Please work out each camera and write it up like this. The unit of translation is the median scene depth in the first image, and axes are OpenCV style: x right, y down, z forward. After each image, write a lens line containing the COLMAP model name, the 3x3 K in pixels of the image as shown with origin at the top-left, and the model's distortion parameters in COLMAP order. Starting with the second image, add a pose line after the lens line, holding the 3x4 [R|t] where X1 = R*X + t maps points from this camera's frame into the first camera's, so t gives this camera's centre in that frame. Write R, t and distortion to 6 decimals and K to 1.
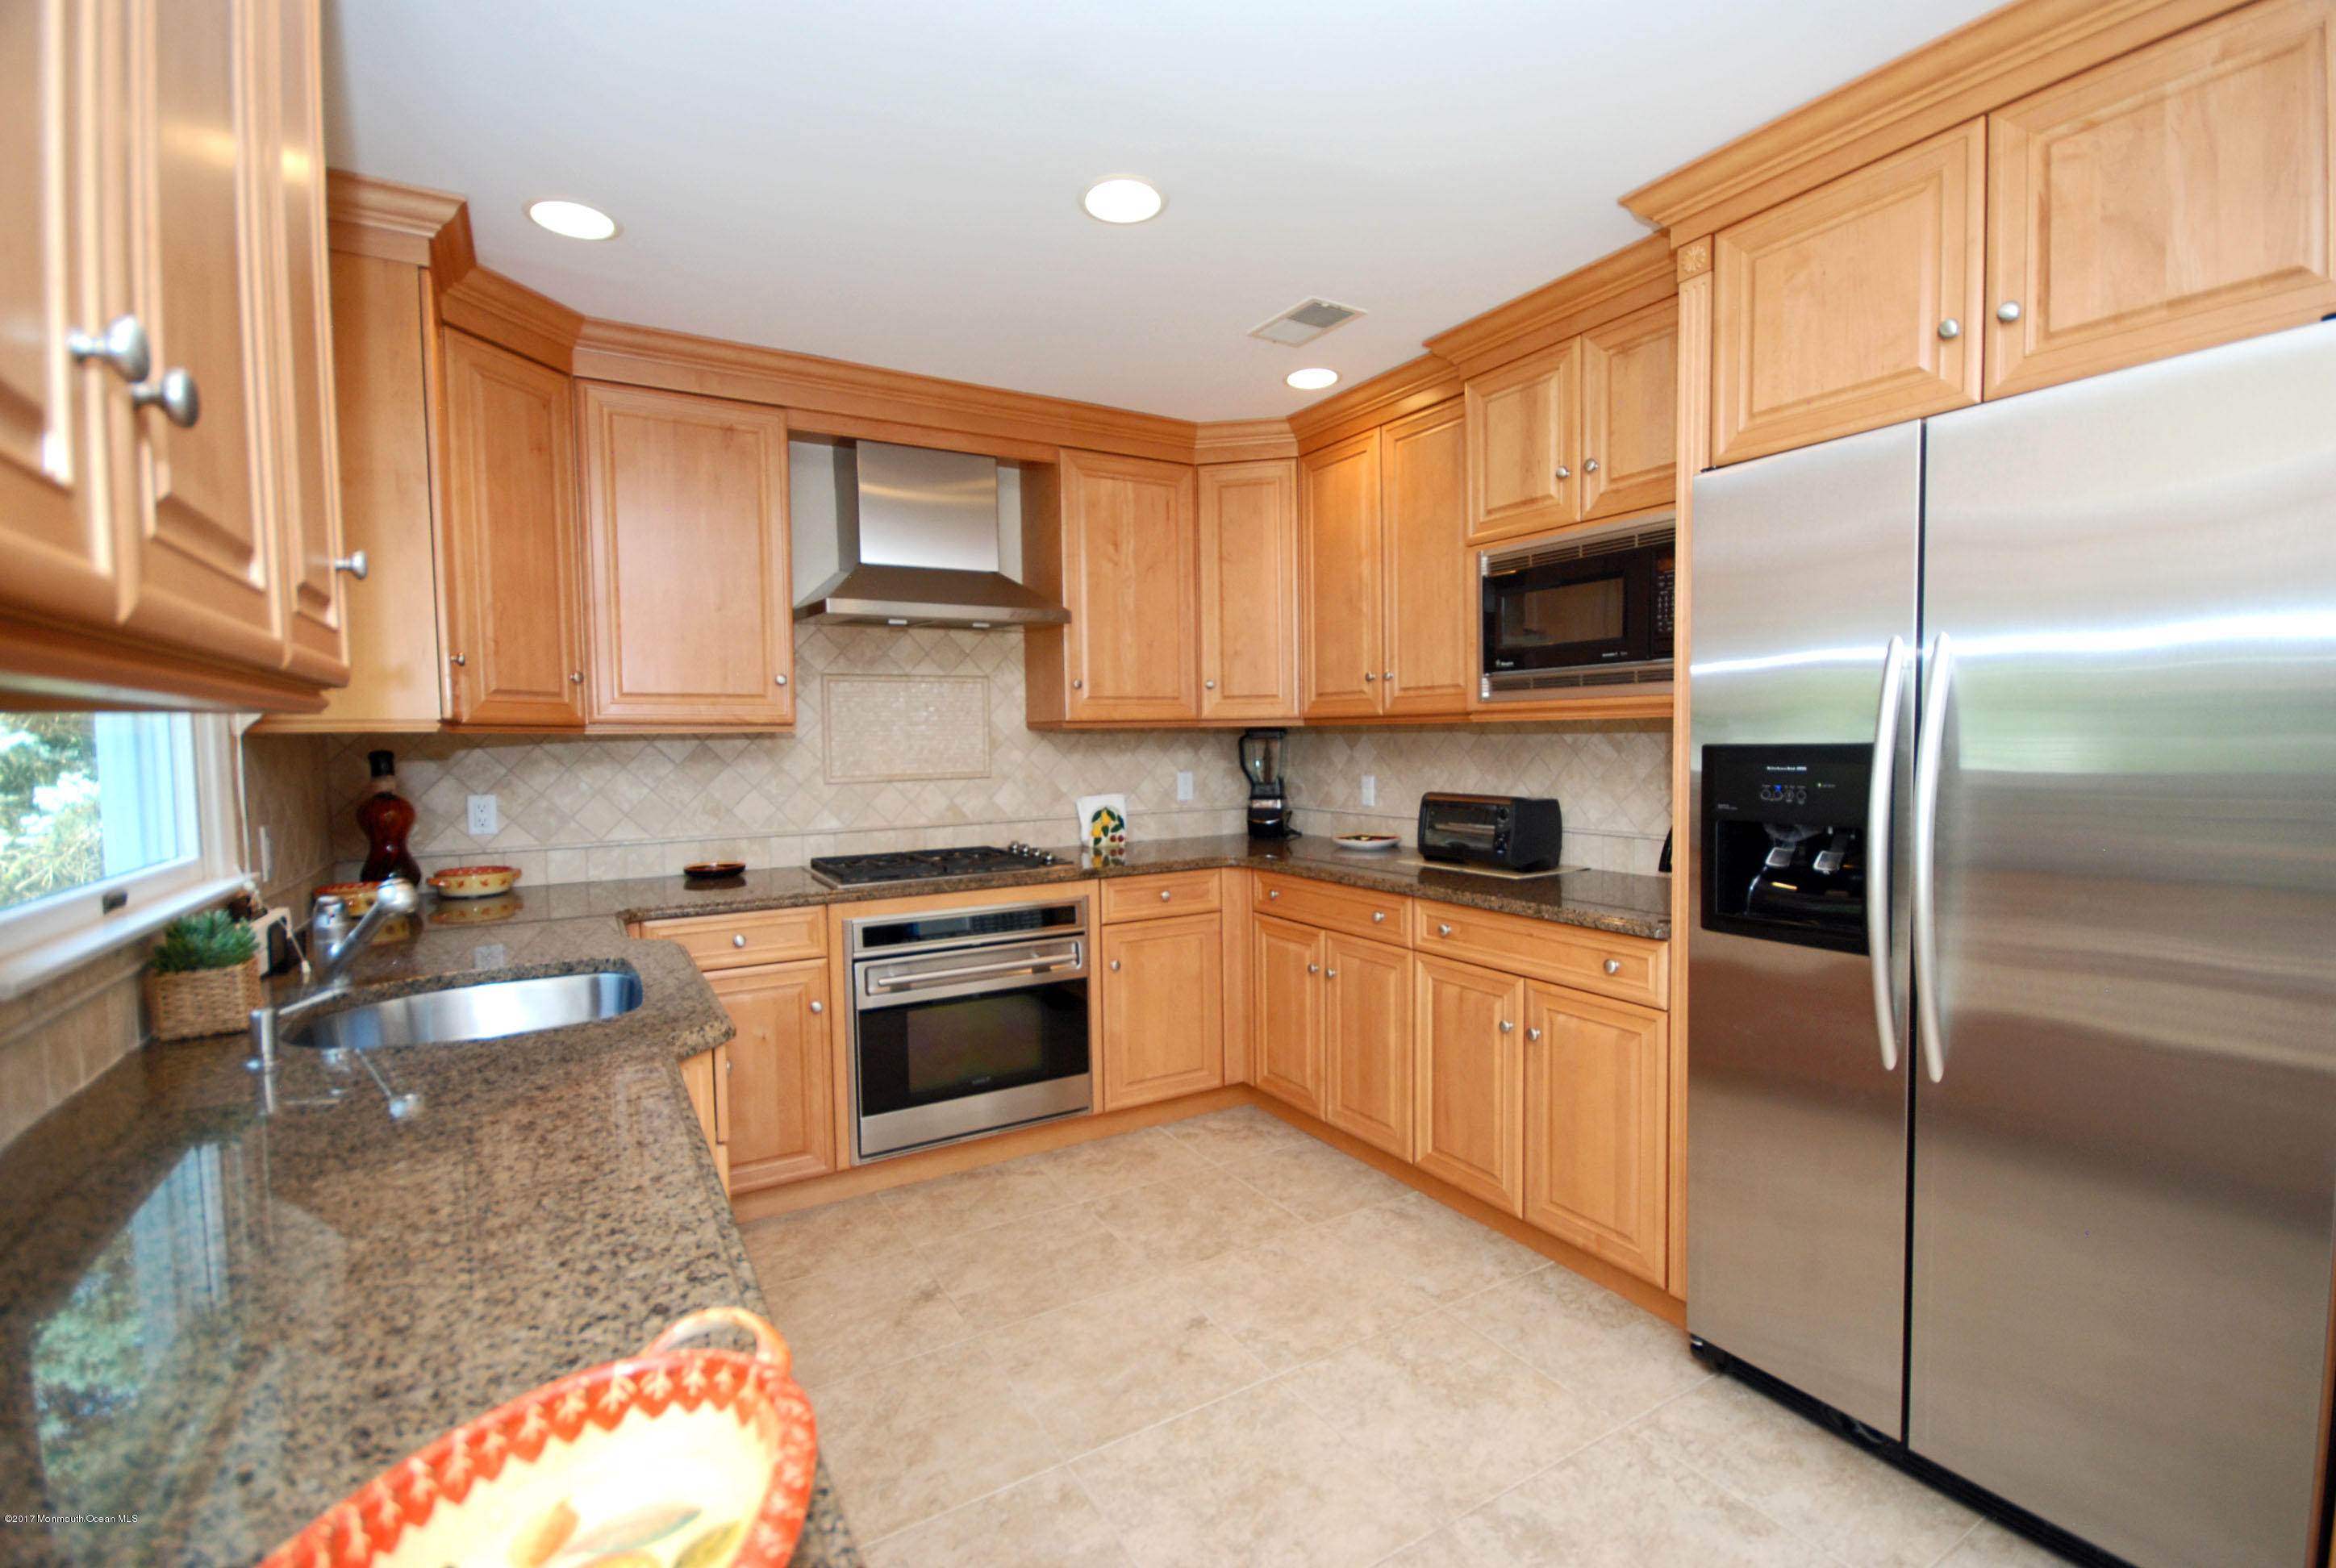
lens RADIAL K [[1033.3, 0, 1180.8], [0, 1033.3, 782.5], [0, 0, 1]] dist [-0.003549, -0.003978]
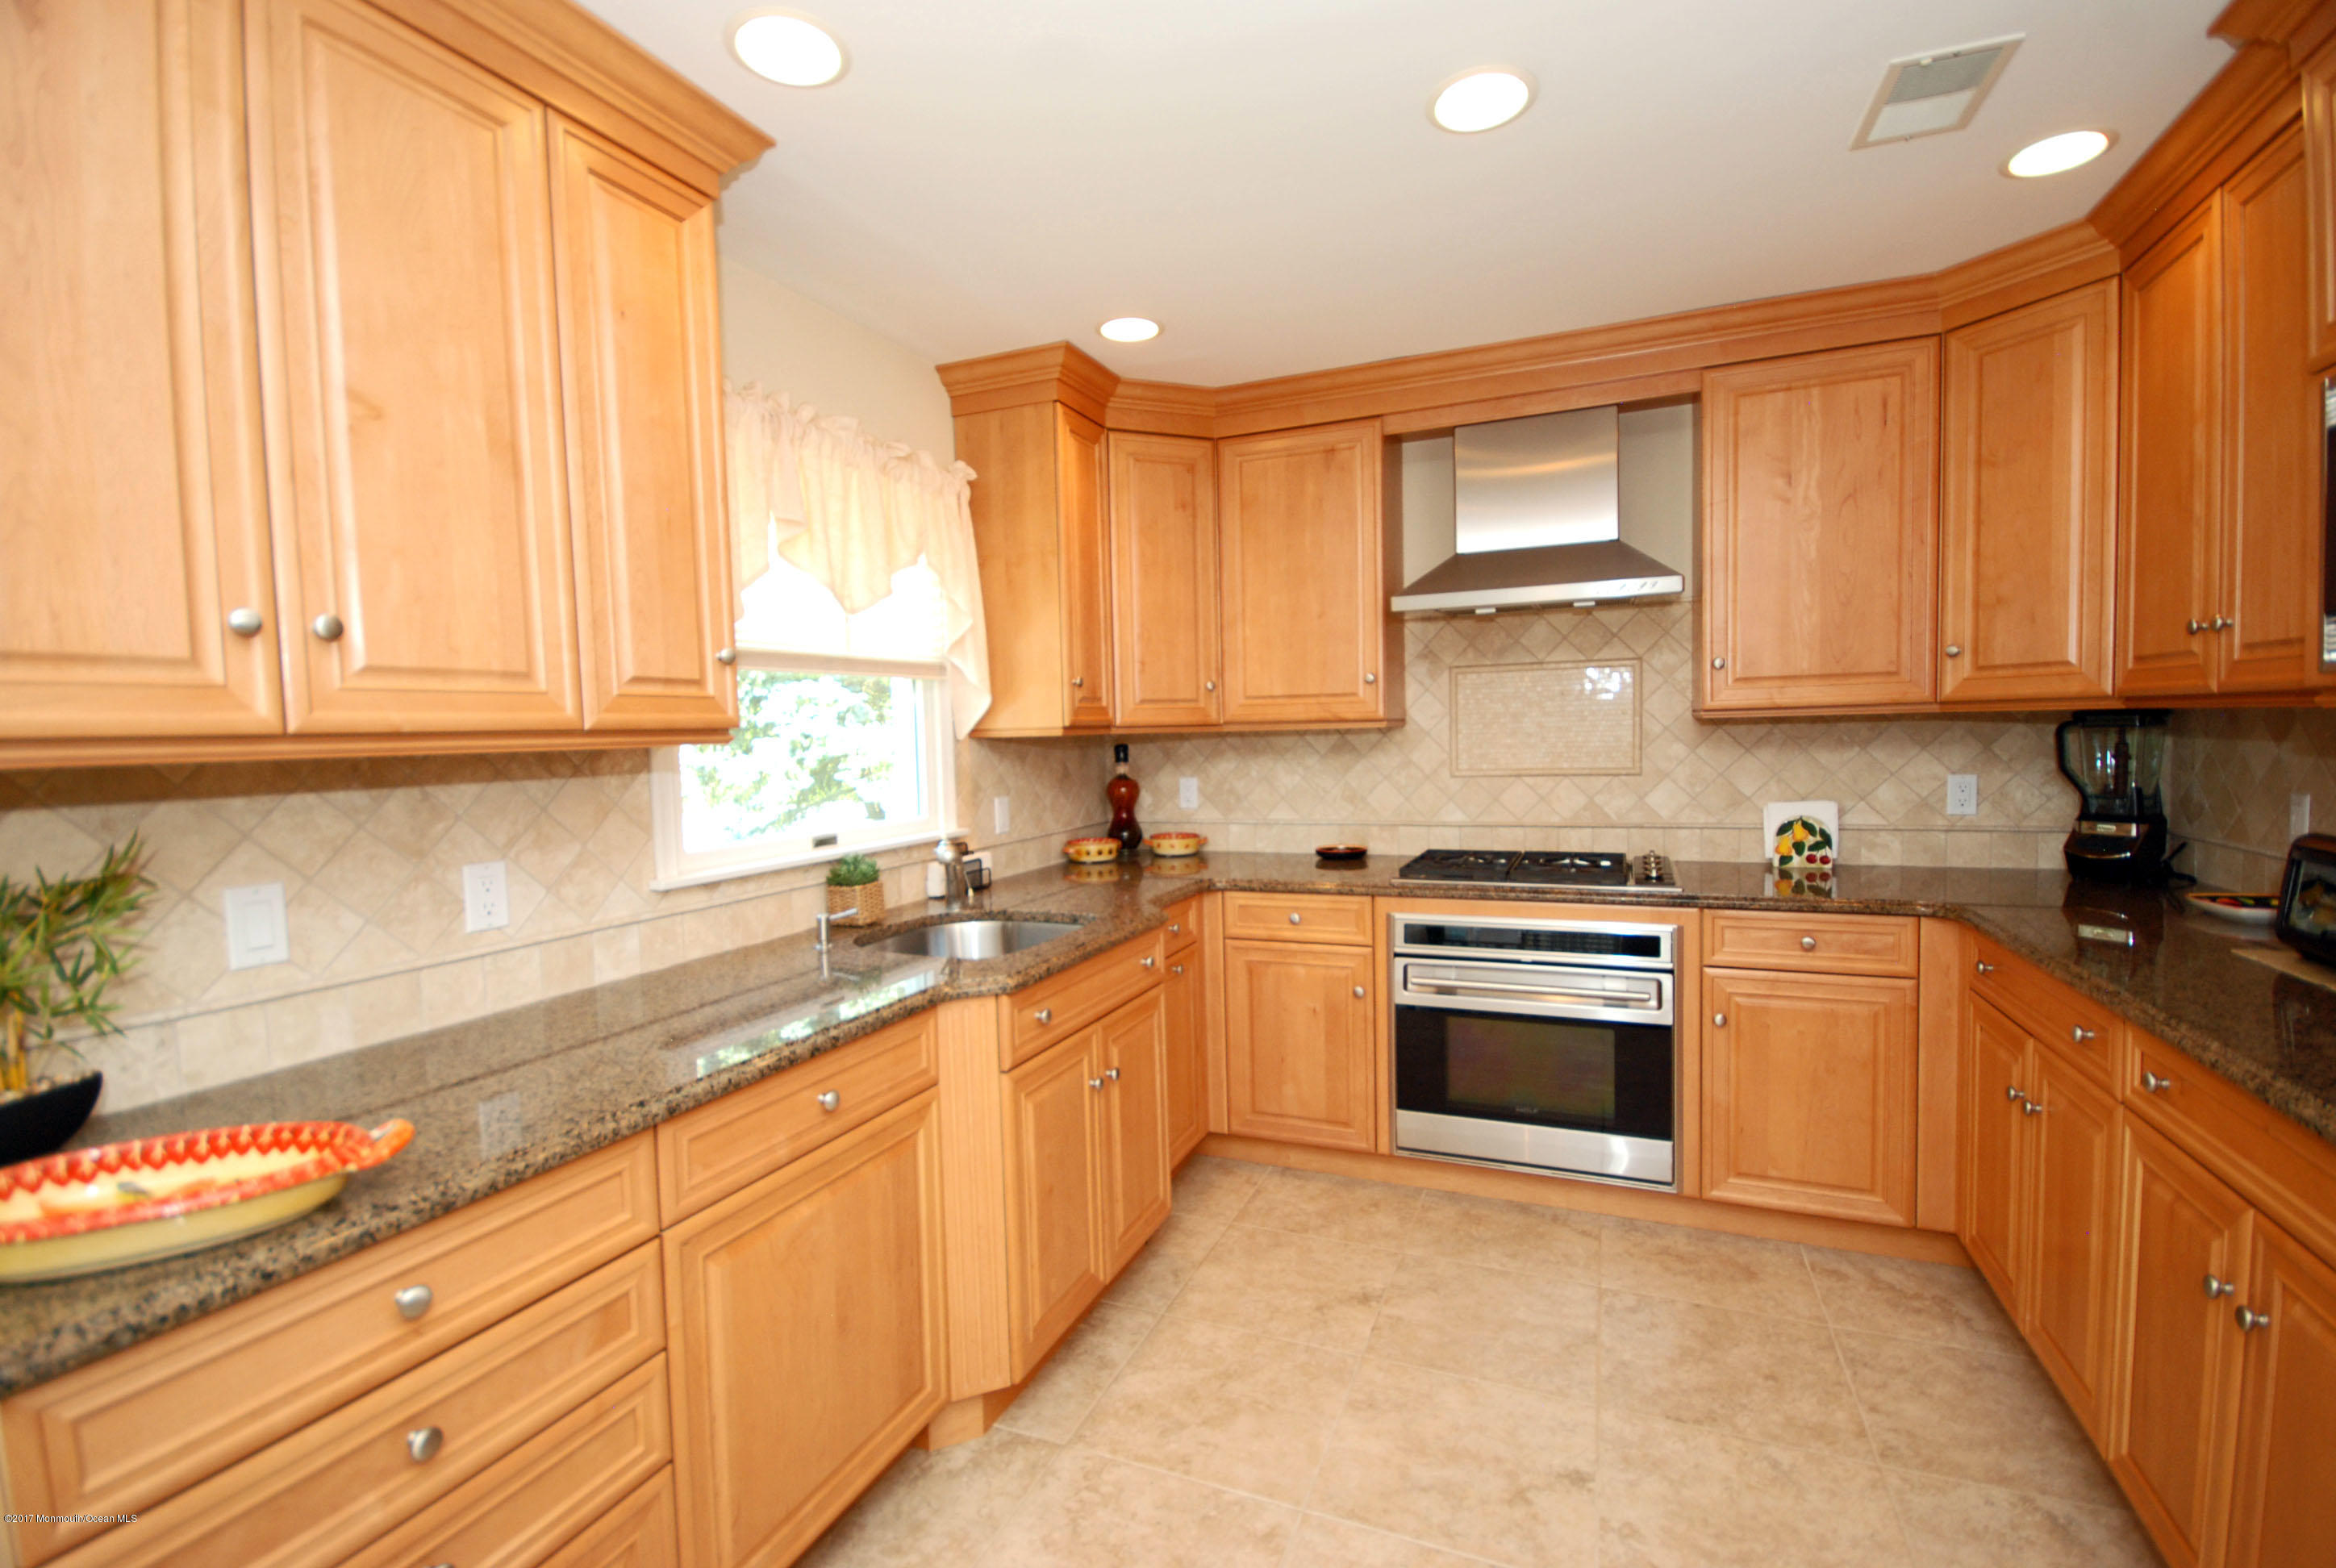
lens RADIAL K [[1033.3, 0, 1180.7], [0, 1033.3, 783.2], [0, 0, 1]] dist [-0.003549, -0.003978]
pose [[0.582673, 0.041722, -0.811635, 0.335507], [-0.017036, 0.999089, 0.039128, -0.028604], [0.812528, -0.008972, 0.582853, 0.210954]]
